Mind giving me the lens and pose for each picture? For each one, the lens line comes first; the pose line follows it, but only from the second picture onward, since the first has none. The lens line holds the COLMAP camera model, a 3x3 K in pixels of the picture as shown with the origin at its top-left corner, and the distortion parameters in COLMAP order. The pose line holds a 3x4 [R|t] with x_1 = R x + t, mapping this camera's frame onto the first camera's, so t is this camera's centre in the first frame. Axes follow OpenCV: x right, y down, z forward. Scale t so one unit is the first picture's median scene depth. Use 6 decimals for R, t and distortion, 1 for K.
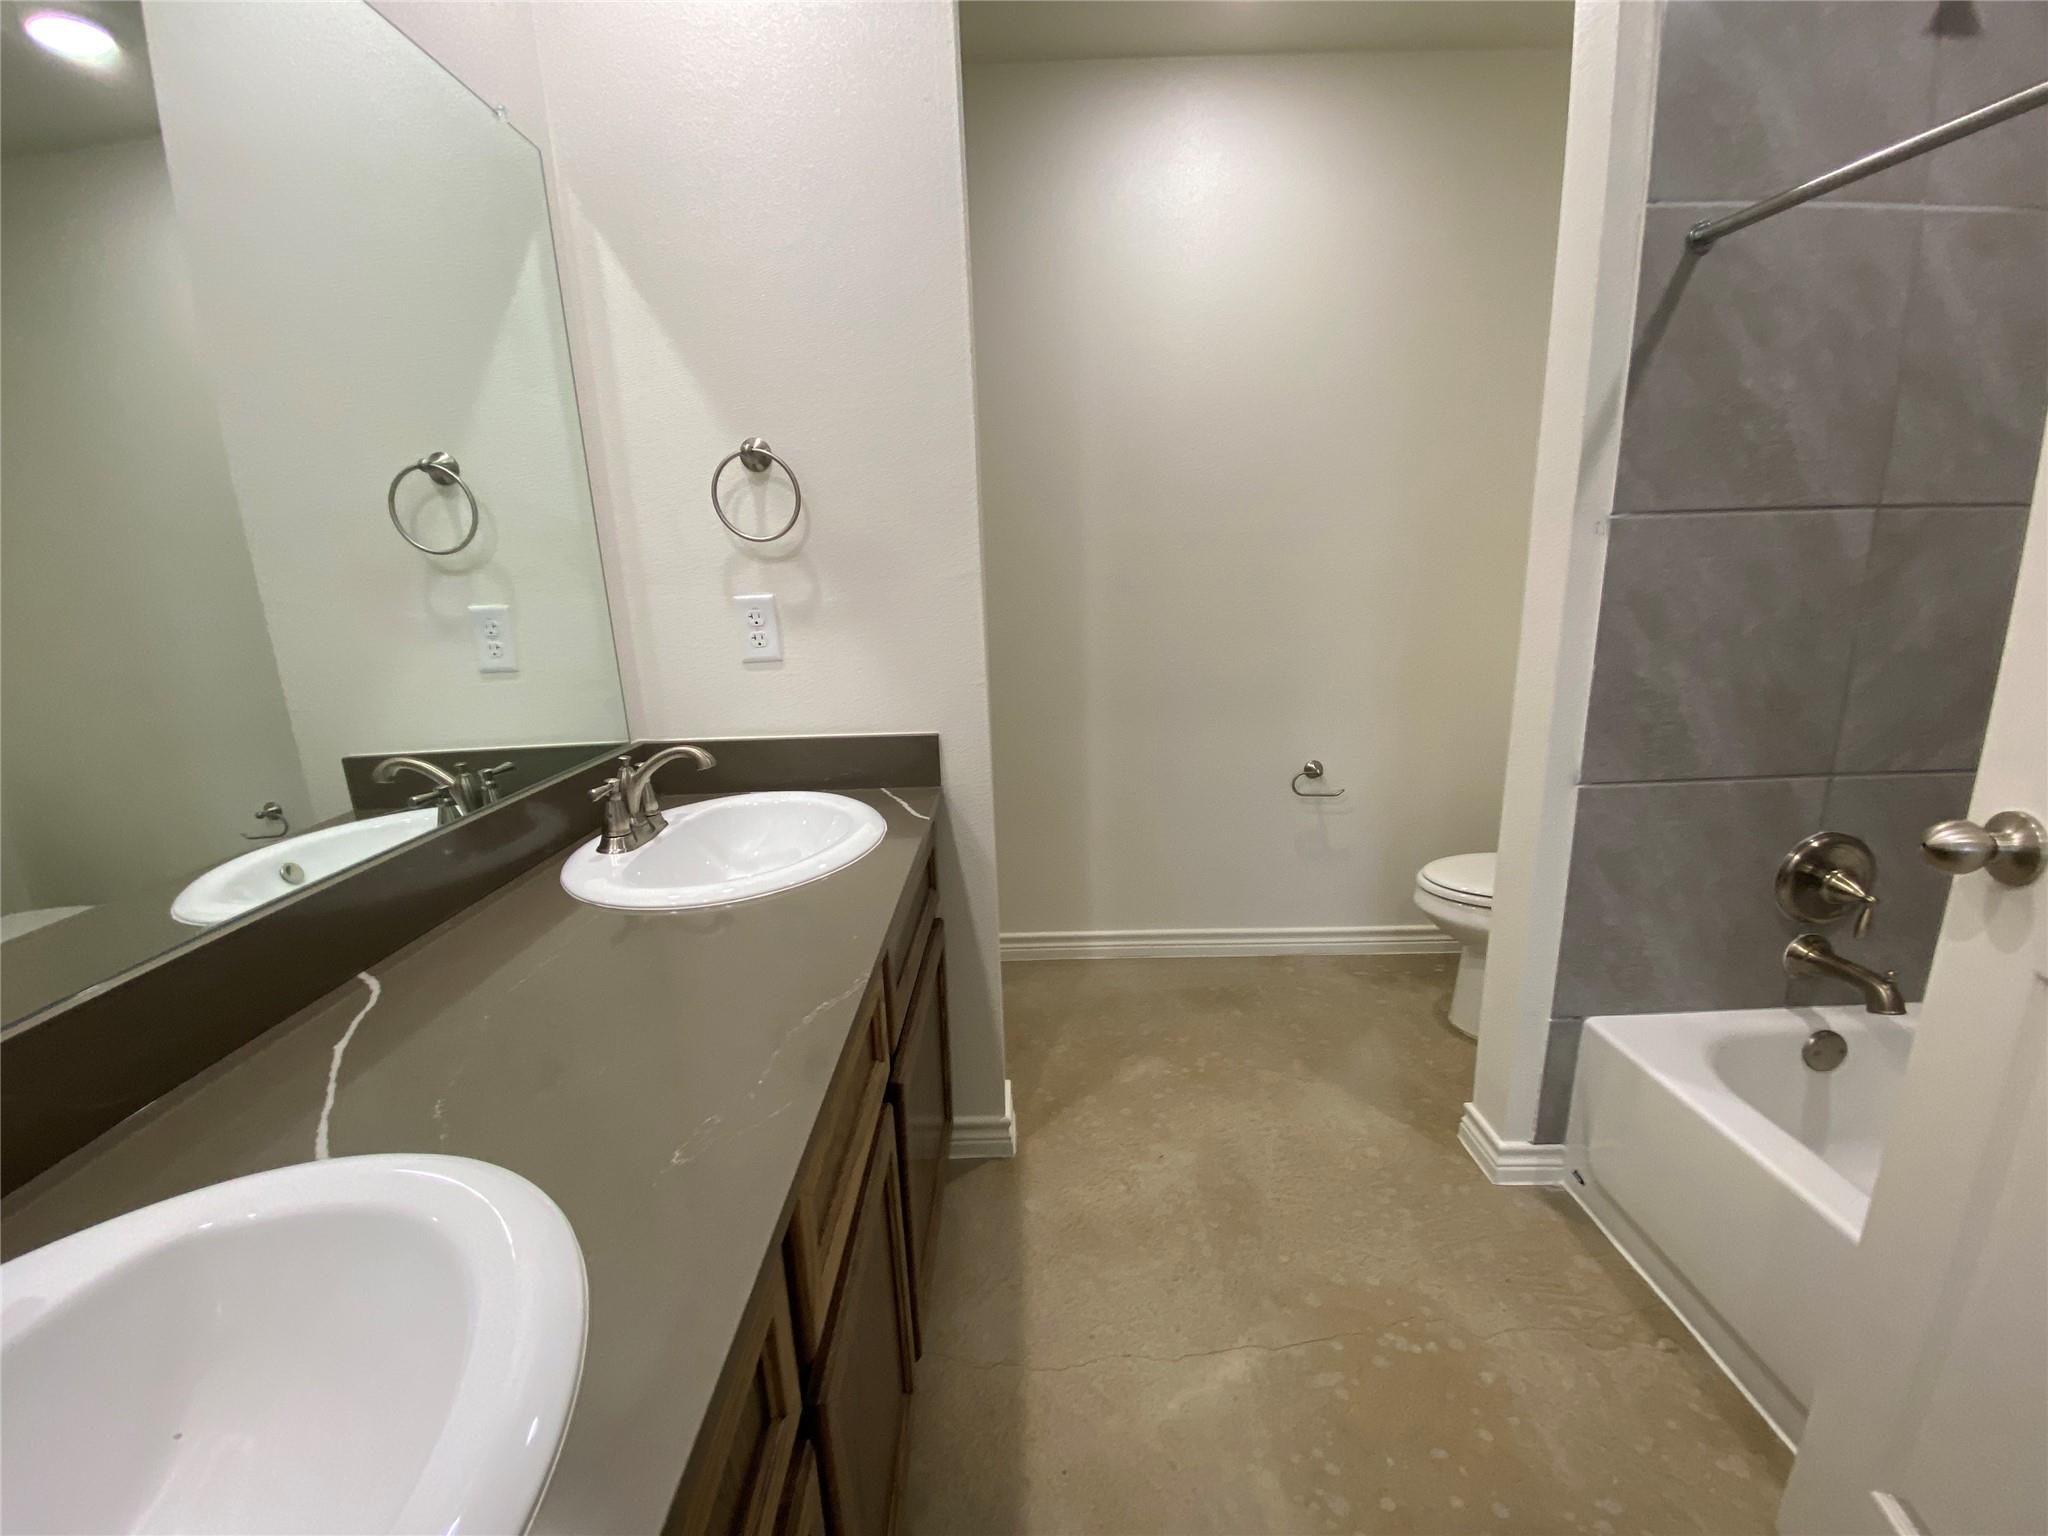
lens RADIAL K [[827.4, 0, 1022.2], [0, 827.4, 763.4], [0, 0, 1]] dist [0.013947, -0.016487]
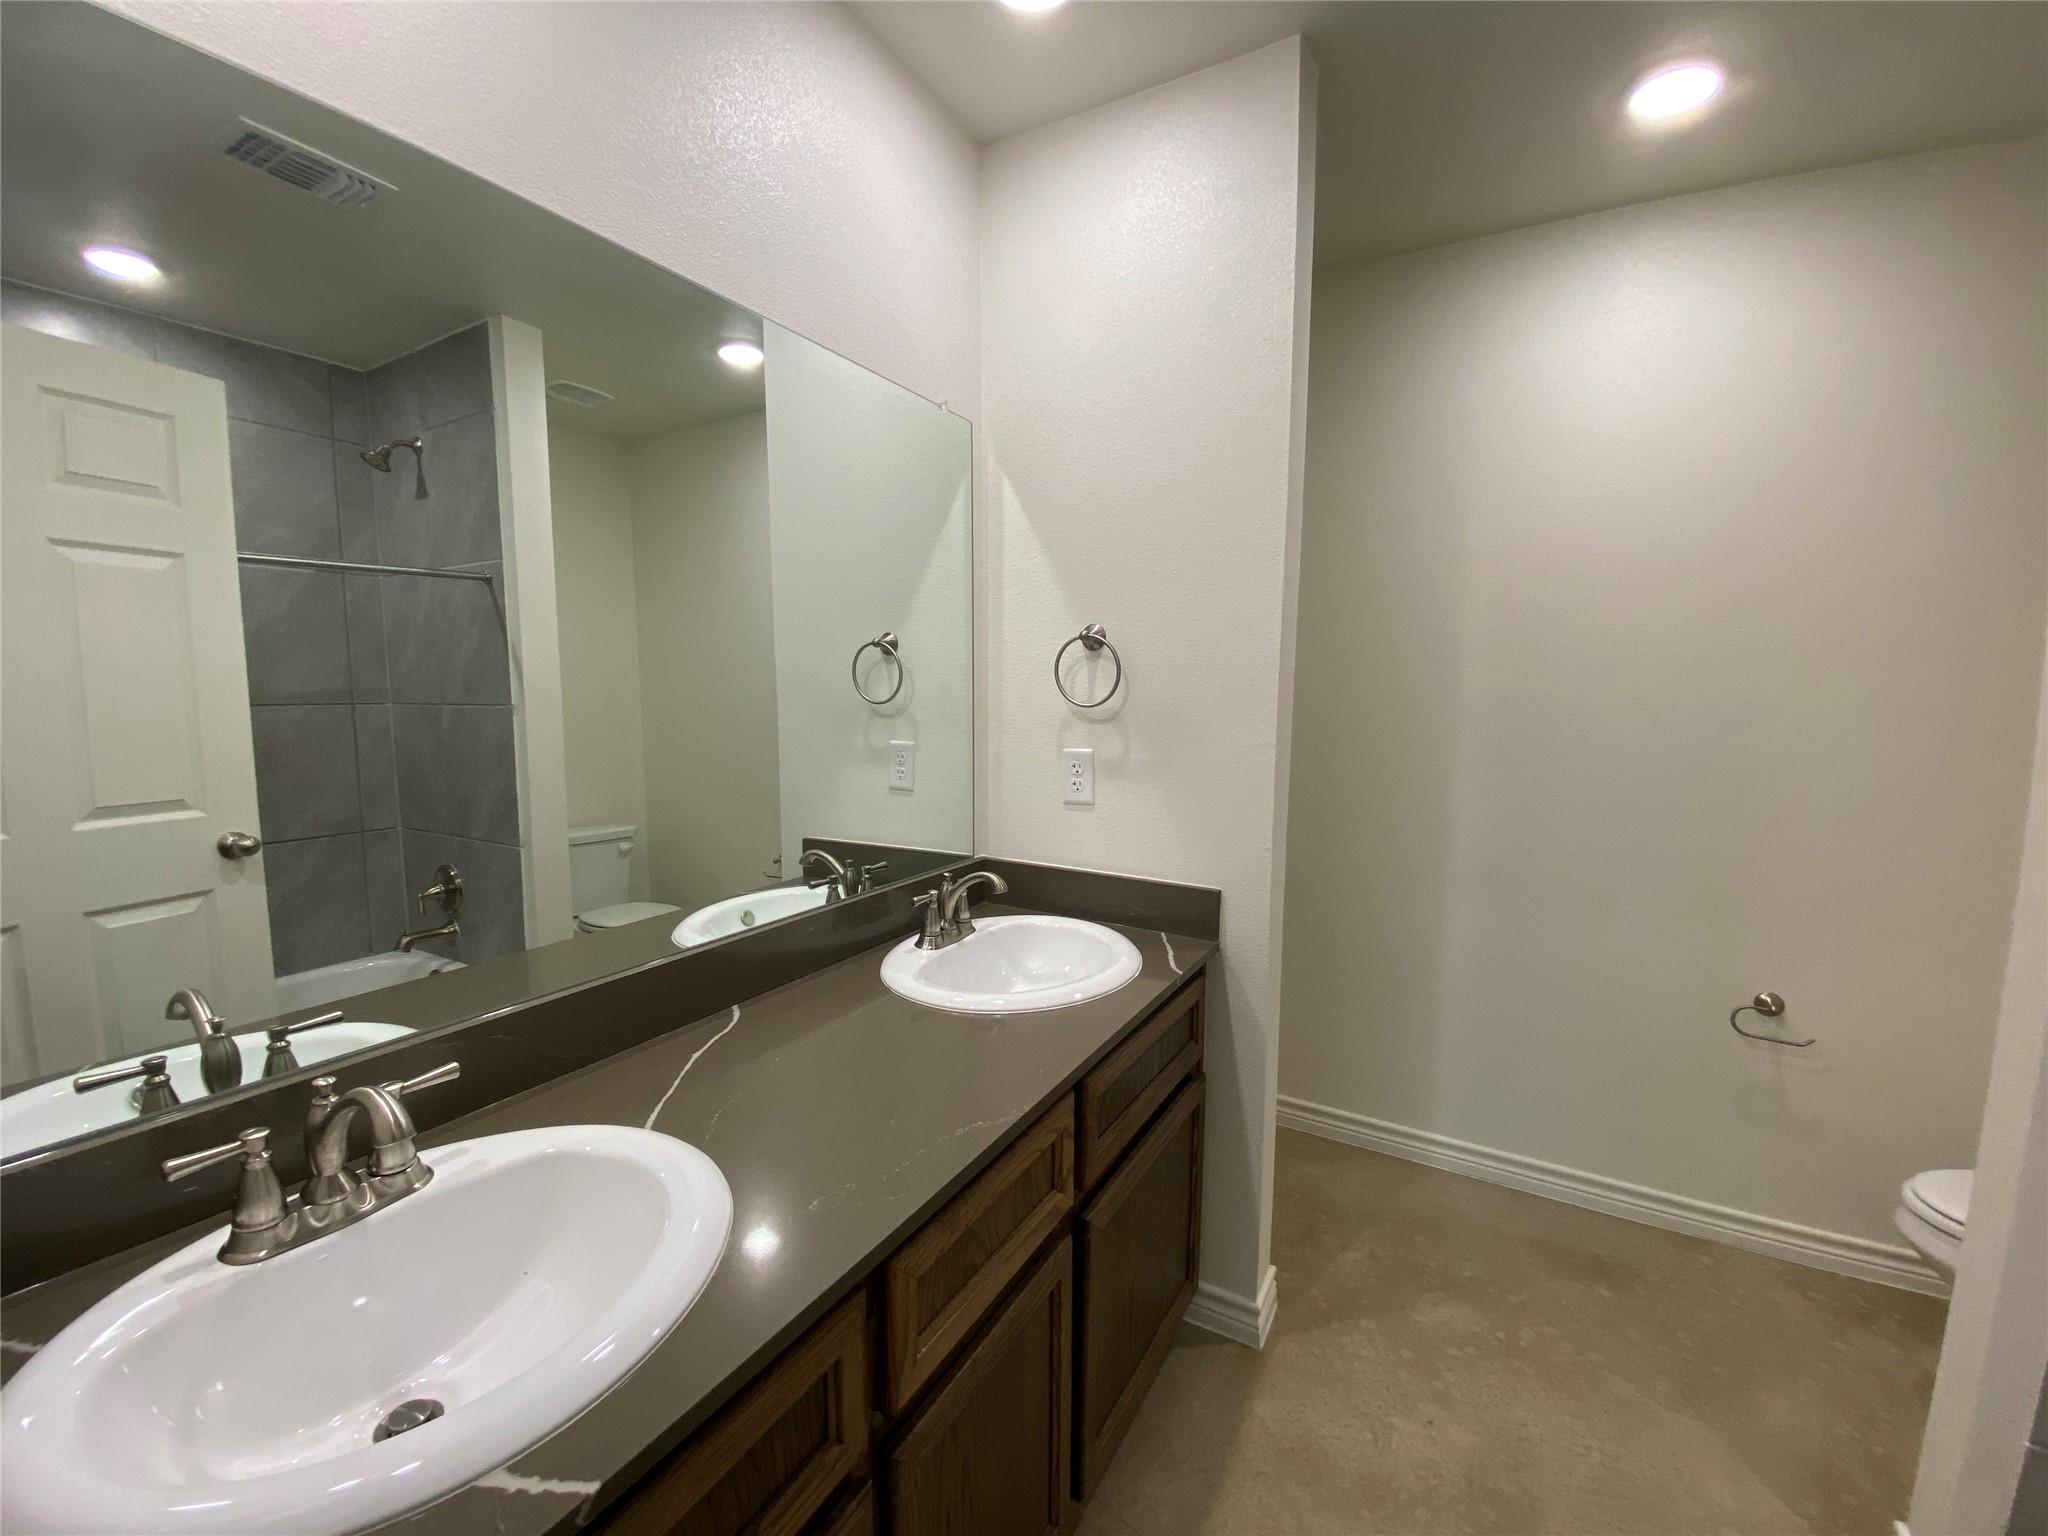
lens RADIAL K [[827.4, 0, 1024.2], [0, 827.4, 752.1], [0, 0, 1]] dist [0.013947, -0.016487]
pose [[0.855794, 0.085104, -0.510268, 0.218946], [-0.151236, 0.984441, -0.089457, -0.082140], [0.494716, 0.153728, 0.855350, -0.051695]]
